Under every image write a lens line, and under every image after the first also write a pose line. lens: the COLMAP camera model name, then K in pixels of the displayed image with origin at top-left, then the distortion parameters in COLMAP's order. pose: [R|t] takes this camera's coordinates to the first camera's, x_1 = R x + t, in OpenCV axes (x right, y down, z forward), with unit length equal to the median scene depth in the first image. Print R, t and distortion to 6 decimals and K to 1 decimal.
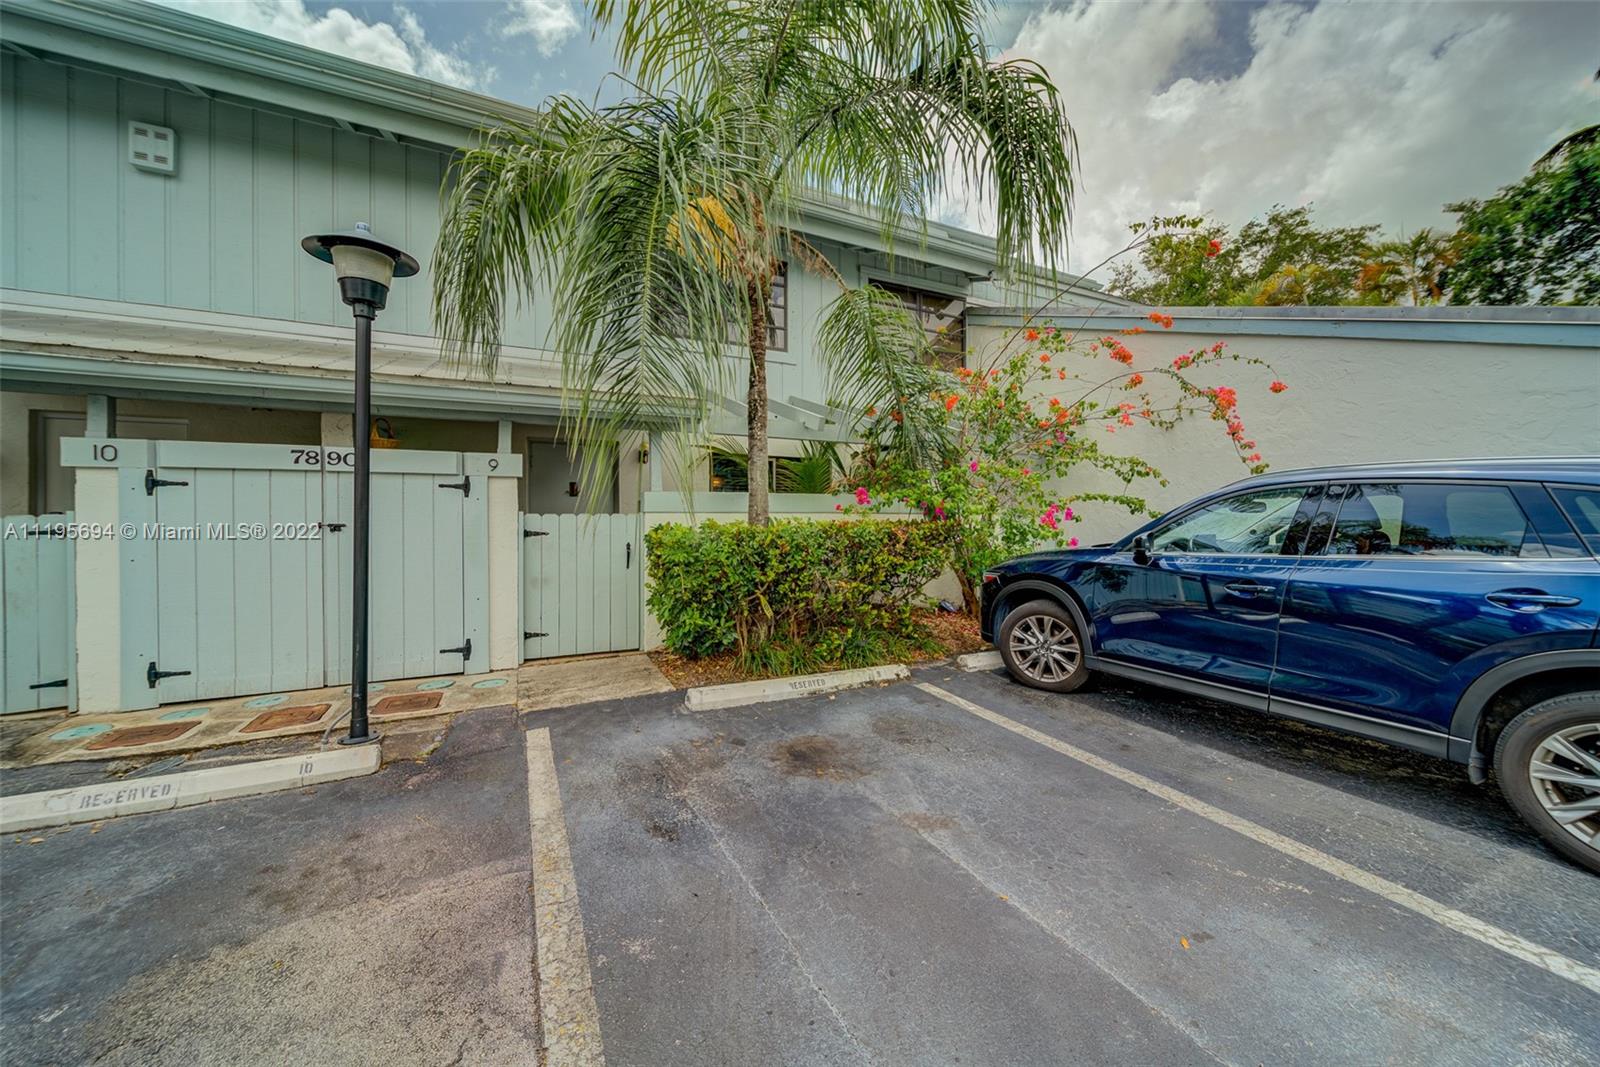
lens RADIAL K [[573.4, 0, 823.0], [0, 573.4, 518.7], [0, 0, 1]] dist [-0.000913, -0.001016]
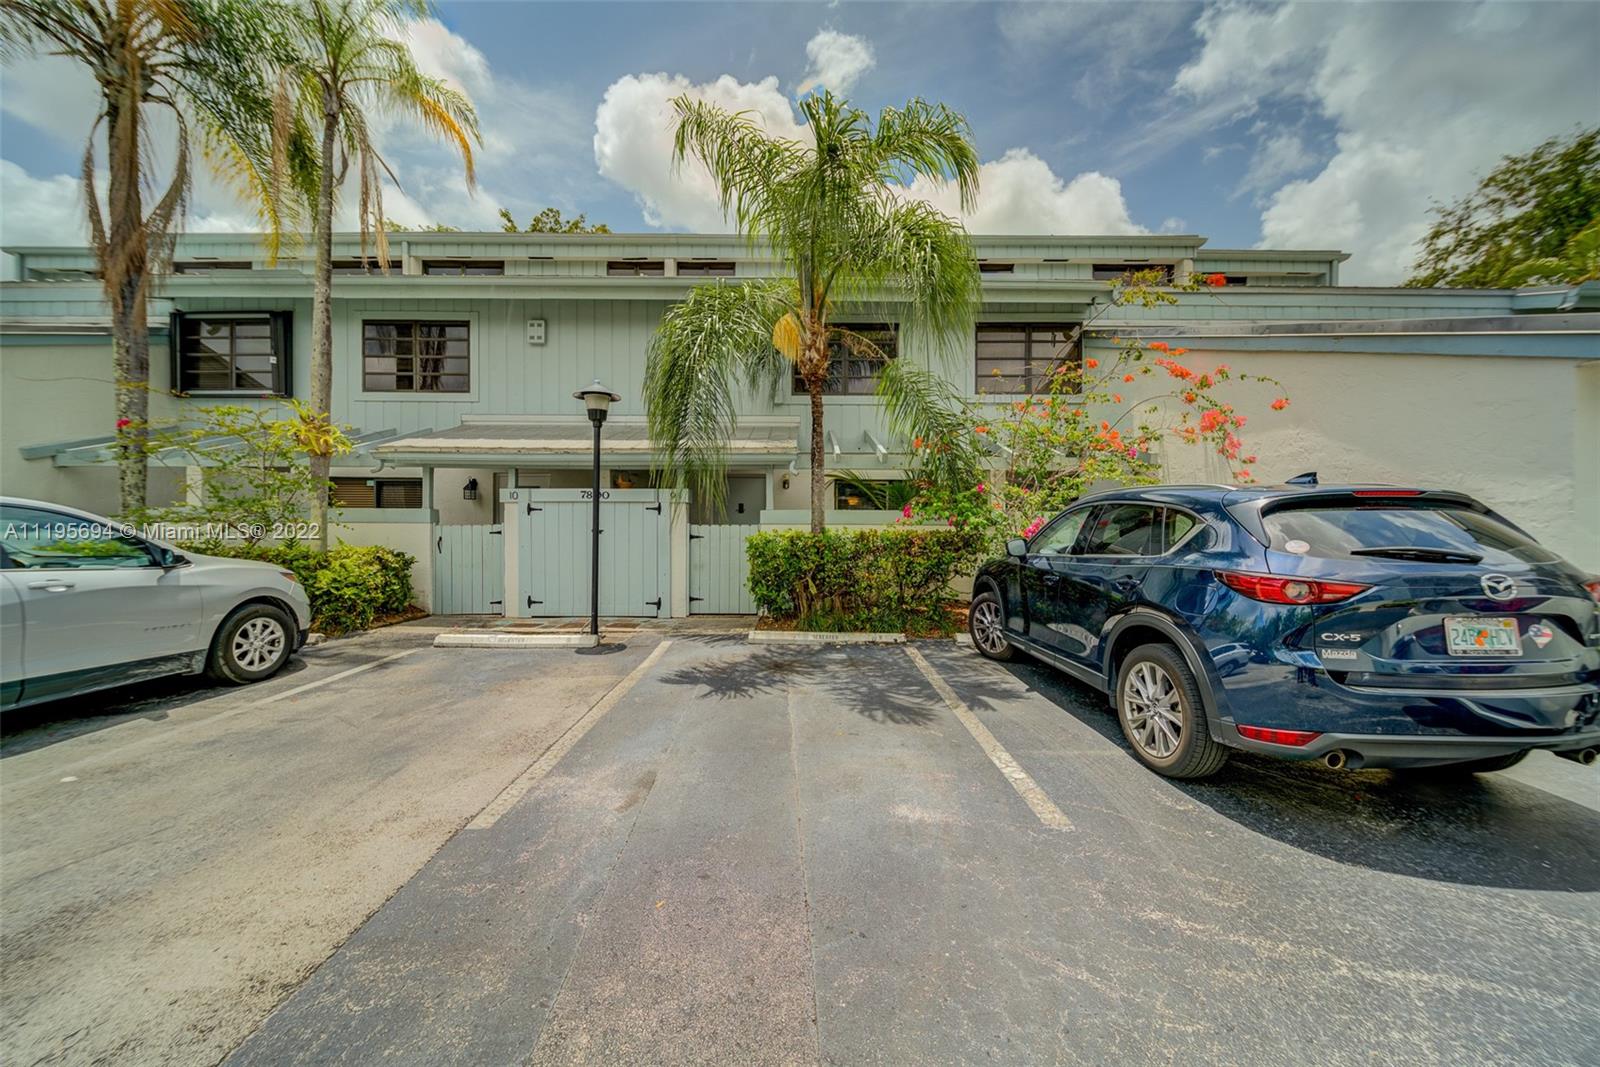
lens RADIAL K [[573.4, 0, 804.0], [0, 573.4, 535.6], [0, 0, 1]] dist [-0.000913, -0.001016]
pose [[0.892571, 0.011258, -0.450767, 0.533474], [-0.008678, 0.999932, 0.007790, 0.007066], [0.450824, -0.003042, 0.892608, -0.333649]]
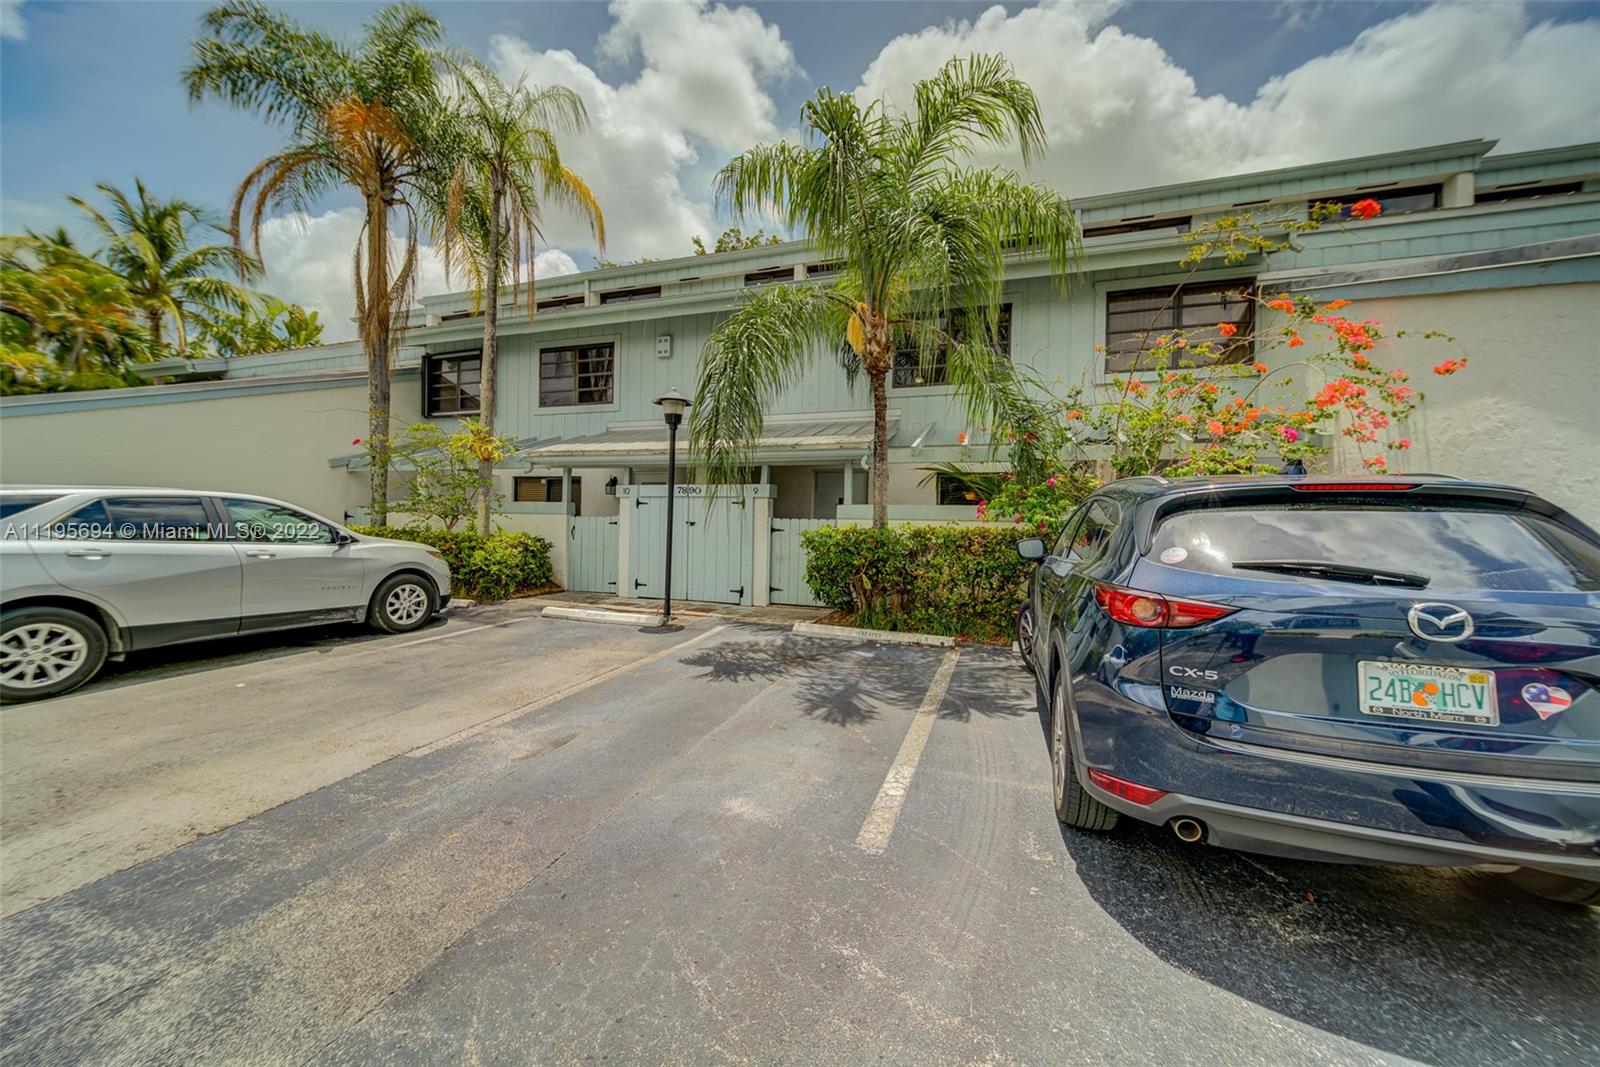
lens RADIAL K [[573.4, 0, 798.3], [0, 573.4, 524.5], [0, 0, 1]] dist [-0.000913, -0.001016]
pose [[0.695018, 0.020352, -0.718704, 0.810907], [-0.024075, 0.999698, 0.005027, -0.000744], [0.718589, 0.013809, 0.695298, -0.147750]]
